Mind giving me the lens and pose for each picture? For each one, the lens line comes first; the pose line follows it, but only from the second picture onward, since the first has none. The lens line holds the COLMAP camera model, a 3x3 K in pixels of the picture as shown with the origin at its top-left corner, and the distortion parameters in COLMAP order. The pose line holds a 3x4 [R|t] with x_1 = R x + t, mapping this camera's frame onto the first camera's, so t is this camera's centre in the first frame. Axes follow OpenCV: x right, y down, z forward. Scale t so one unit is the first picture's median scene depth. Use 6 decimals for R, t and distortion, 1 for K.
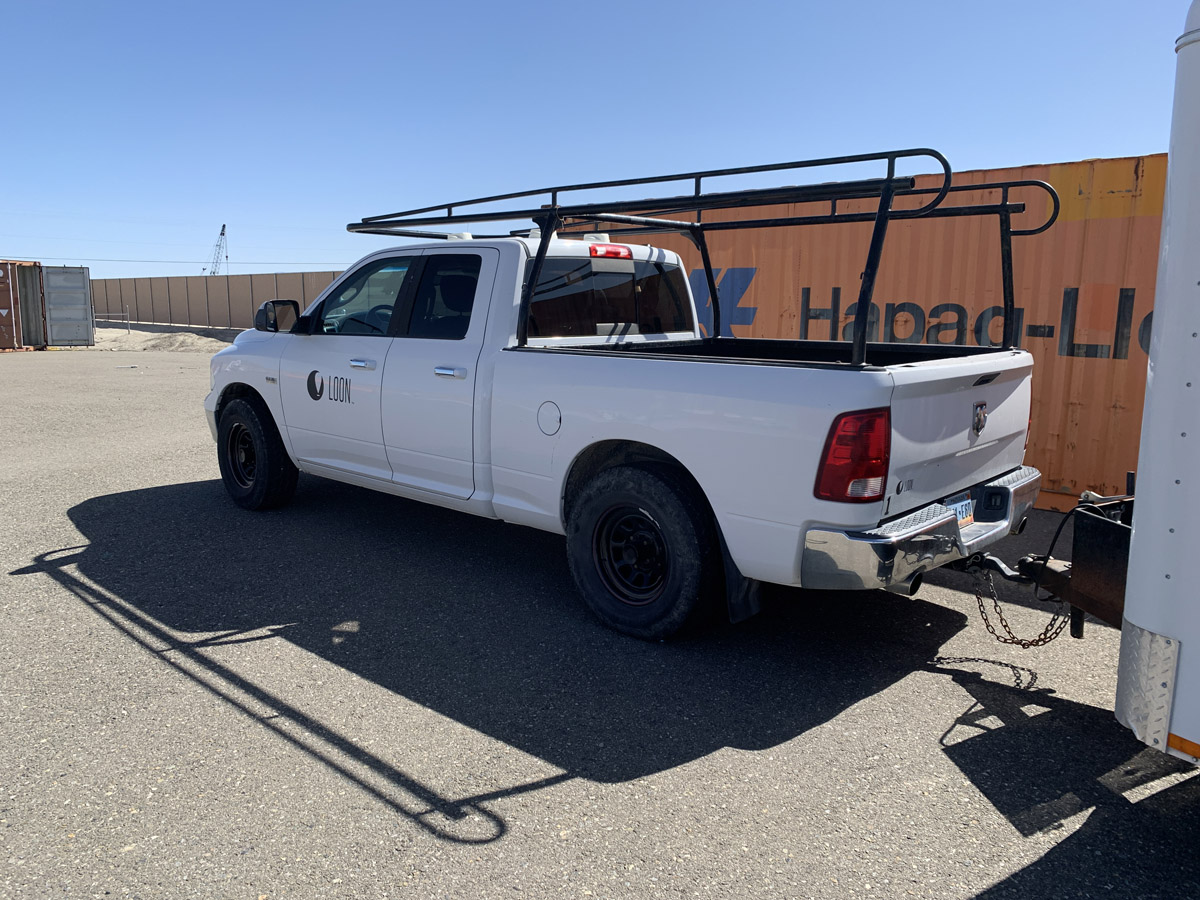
lens RADIAL K [[913.4, 0, 604.1], [0, 913.4, 454.4], [0, 0, 1]] dist [0.014509, -0.009091]
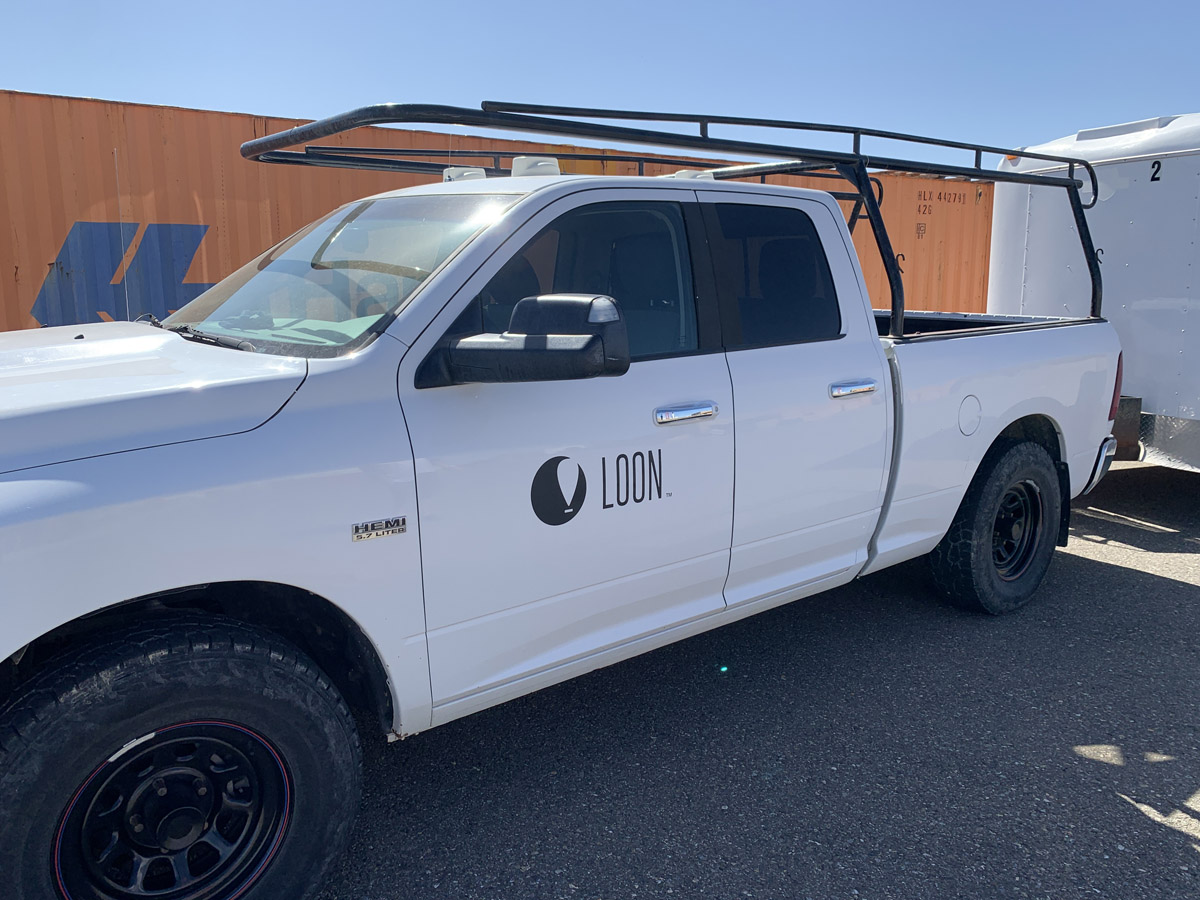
lens RADIAL K [[913.4, 0, 598.4], [0, 913.4, 448.8], [0, 0, 1]] dist [0.014509, -0.009091]
pose [[0.163029, -0.203863, 0.965330, -0.528940], [0.171866, 0.969329, 0.175682, -0.122149], [-0.971537, 0.137266, 0.193066, 0.659277]]
